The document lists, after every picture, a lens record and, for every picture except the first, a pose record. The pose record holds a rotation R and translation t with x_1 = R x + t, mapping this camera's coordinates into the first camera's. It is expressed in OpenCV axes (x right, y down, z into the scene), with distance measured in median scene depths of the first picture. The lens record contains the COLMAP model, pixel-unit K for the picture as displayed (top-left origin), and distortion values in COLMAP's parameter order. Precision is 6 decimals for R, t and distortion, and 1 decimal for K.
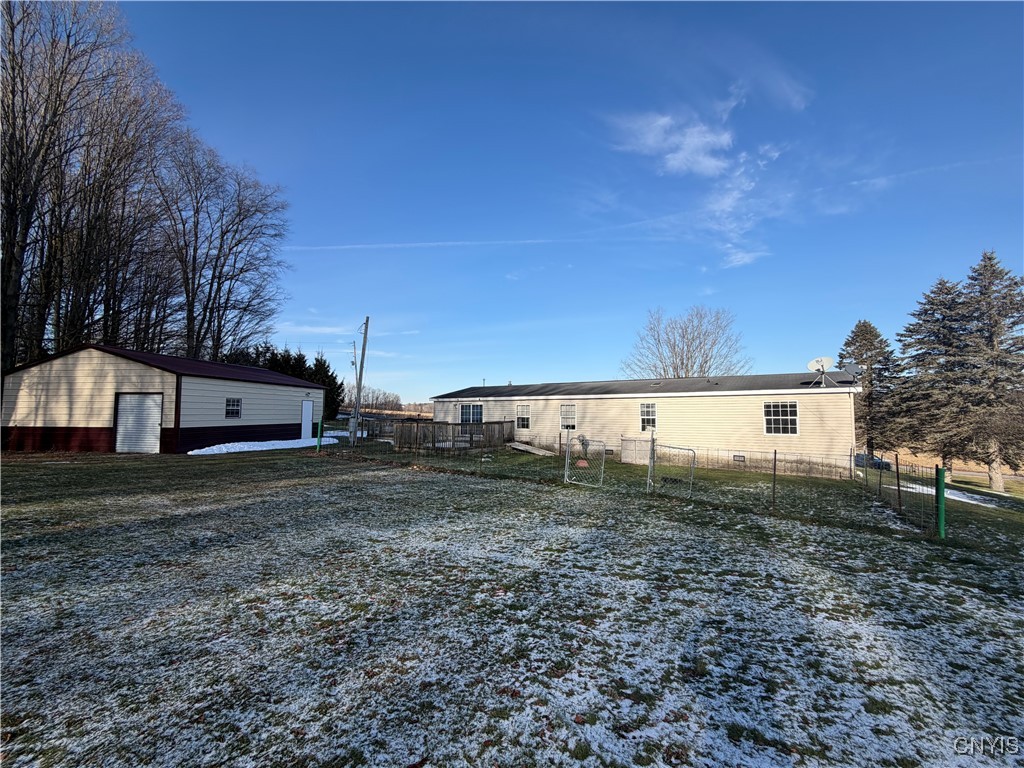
lens RADIAL K [[449.7, 0, 519.7], [0, 449.7, 379.6], [0, 0, 1]] dist [0.005474, -0.000546]
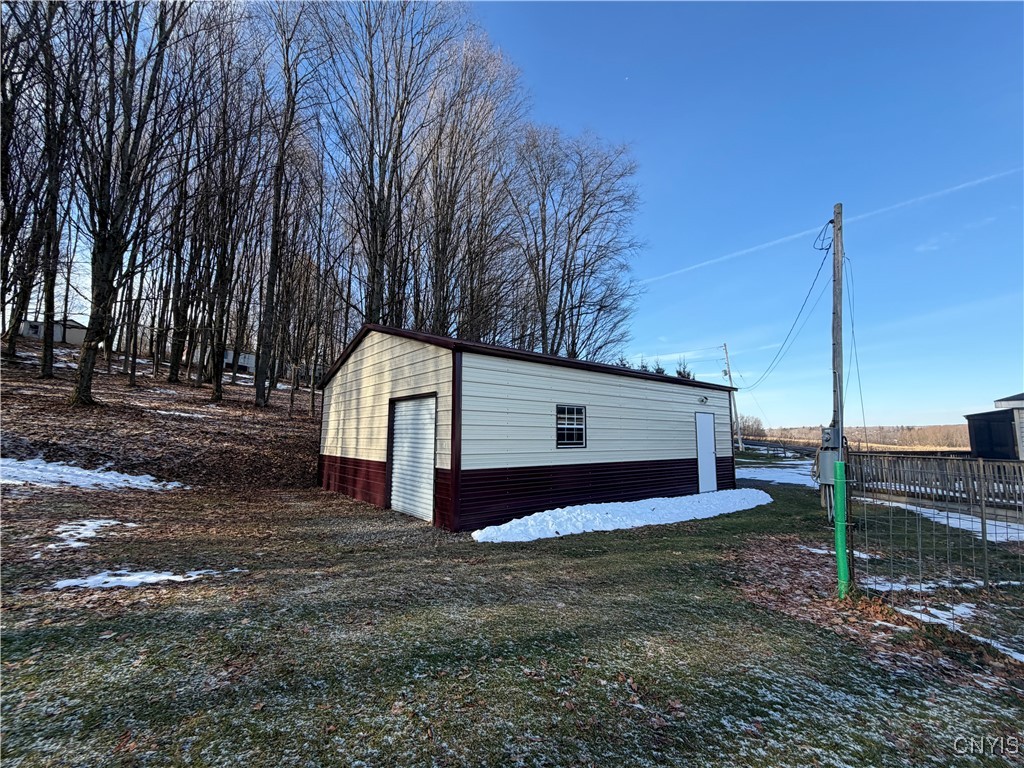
lens RADIAL K [[449.7, 0, 510.2], [0, 449.7, 382.7], [0, 0, 1]] dist [0.005474, -0.000546]
pose [[0.724898, -0.077155, -0.684522, -0.375788], [0.043159, 0.996842, -0.066653, 0.048584], [0.687503, 0.018773, 0.725939, 0.646184]]
